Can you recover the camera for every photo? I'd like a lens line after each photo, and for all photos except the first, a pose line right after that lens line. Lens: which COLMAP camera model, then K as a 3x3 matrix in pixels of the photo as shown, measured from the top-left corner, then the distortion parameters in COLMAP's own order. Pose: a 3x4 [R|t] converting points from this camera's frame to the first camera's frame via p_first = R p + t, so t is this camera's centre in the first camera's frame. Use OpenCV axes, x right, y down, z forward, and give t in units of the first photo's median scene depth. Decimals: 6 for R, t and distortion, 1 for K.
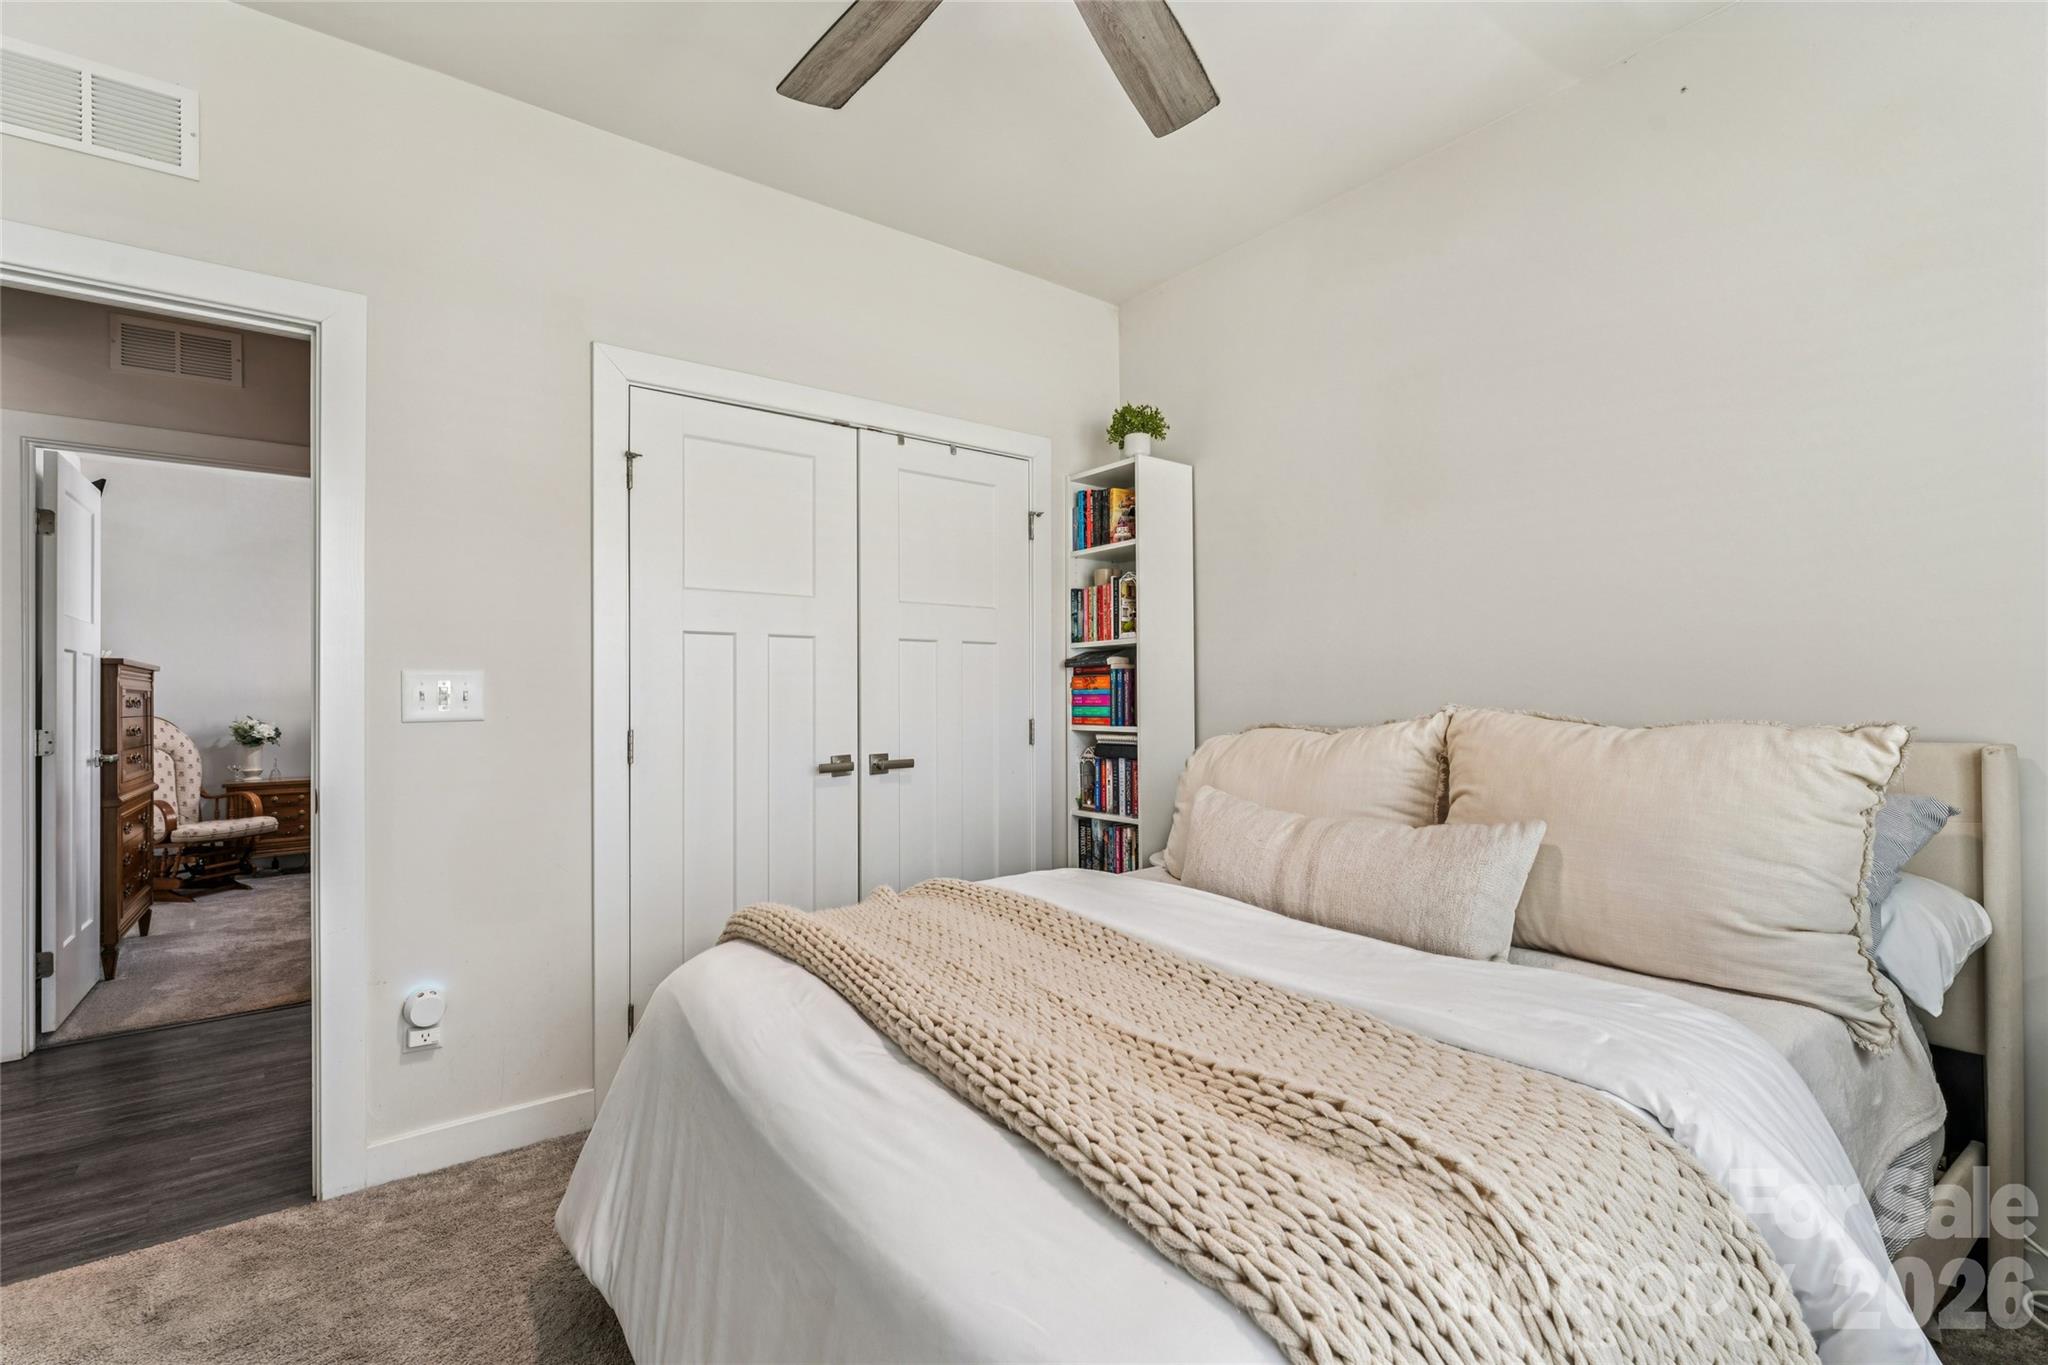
lens RADIAL K [[913.3, 0, 1024.0], [0, 913.3, 682.5], [0, 0, 1]] dist [0.000220, 0.000517]
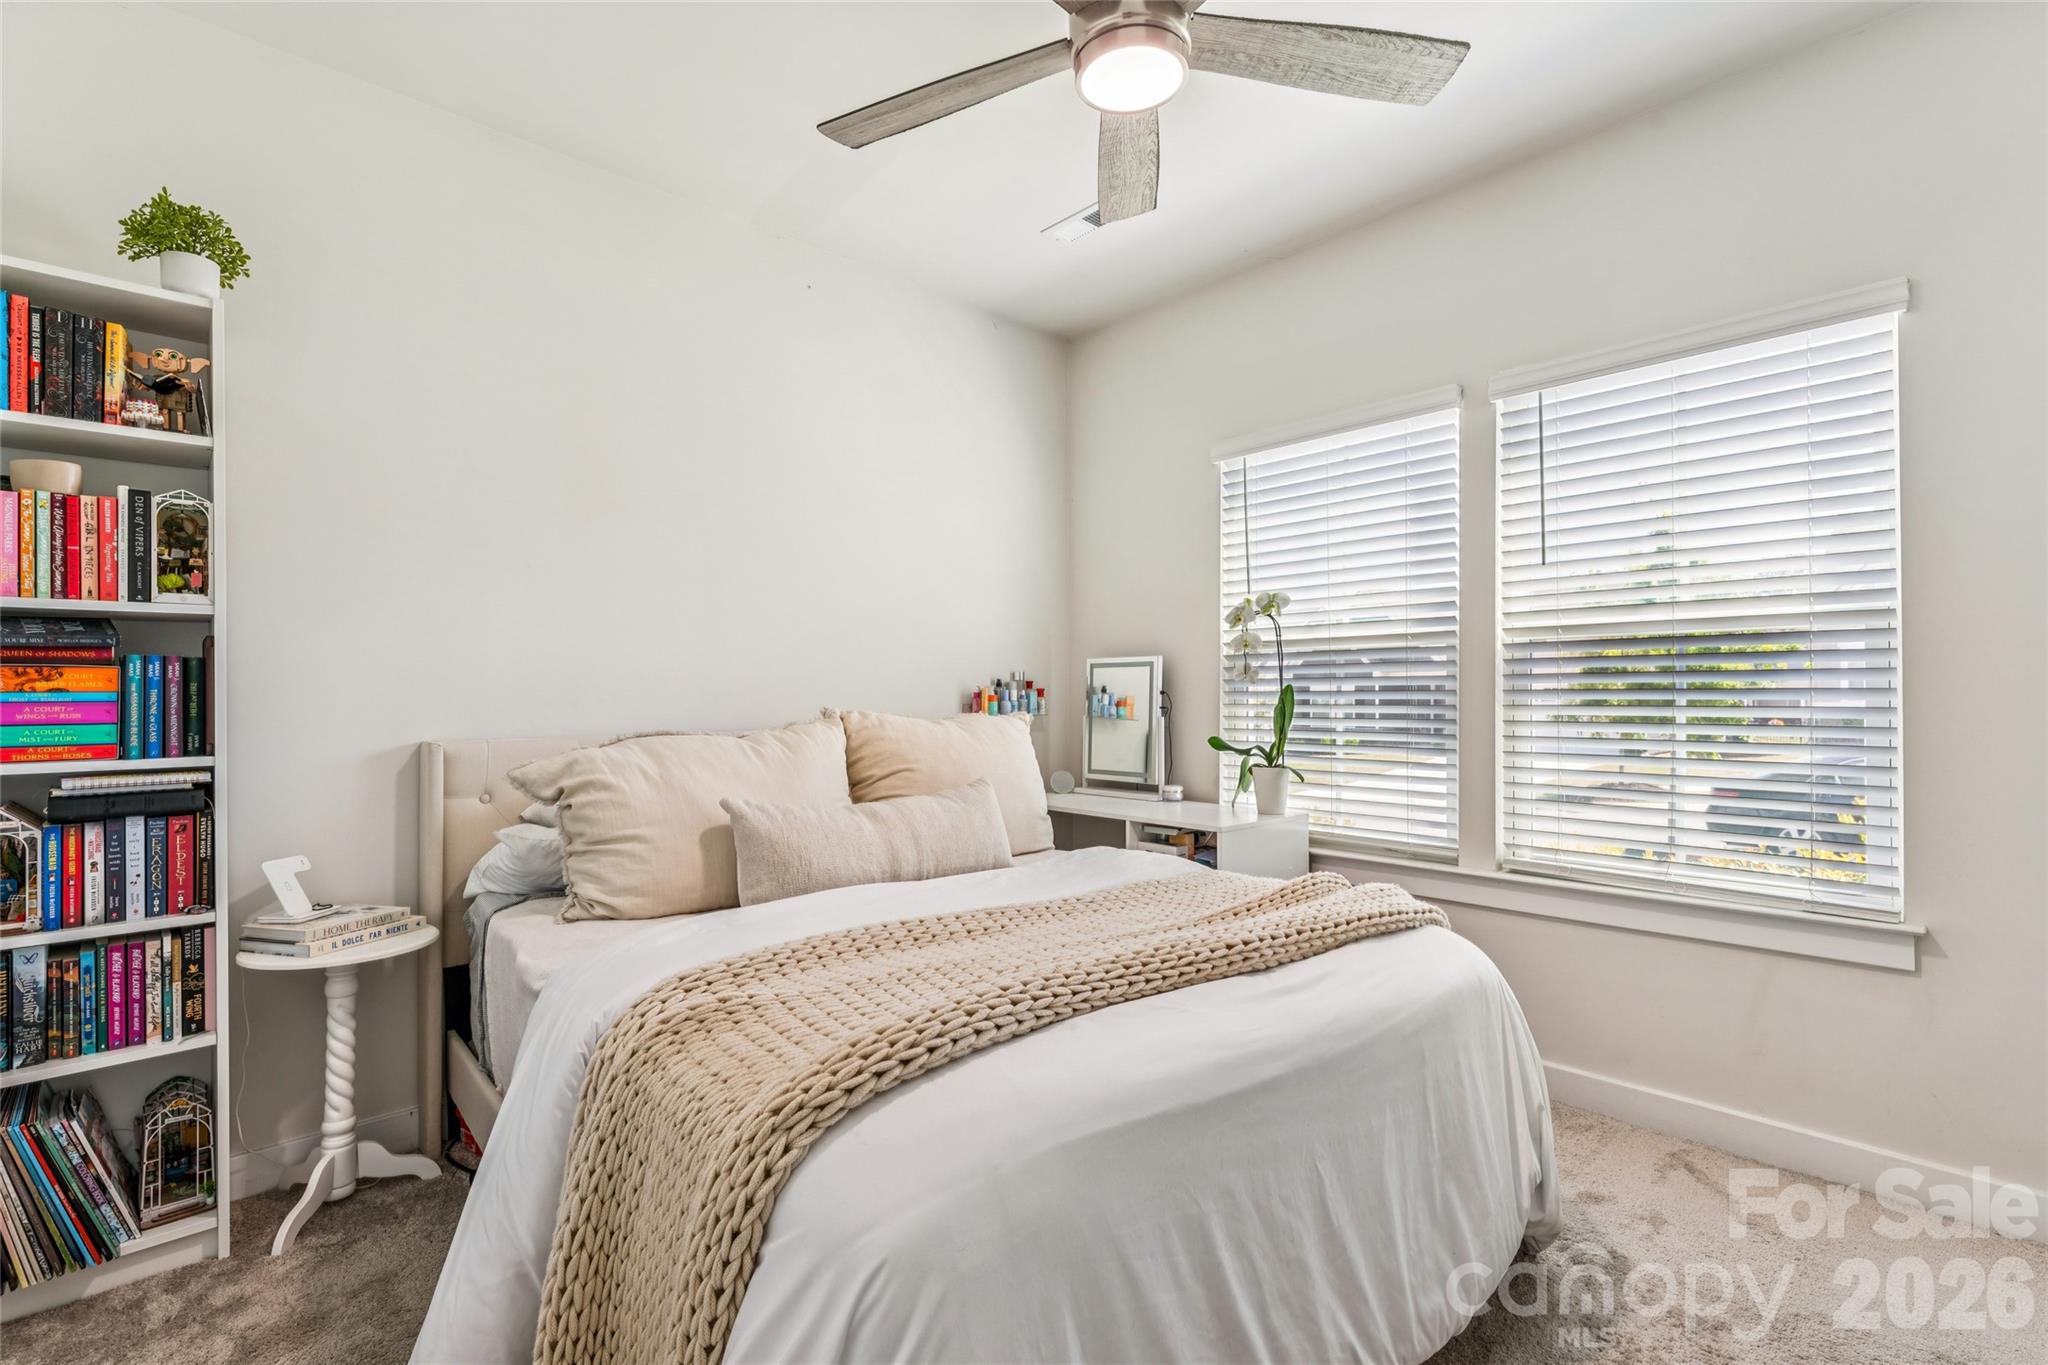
lens RADIAL K [[927.0, 0, 1022.6], [0, 927.0, 695.0], [0, 0, 1]] dist [0.000338, 0.000012]
pose [[-0.102920, 0.018137, 0.994524, -0.510777], [-0.005015, 0.999812, -0.018752, 0.016684], [-0.994677, -0.006918, -0.102809, 0.521920]]
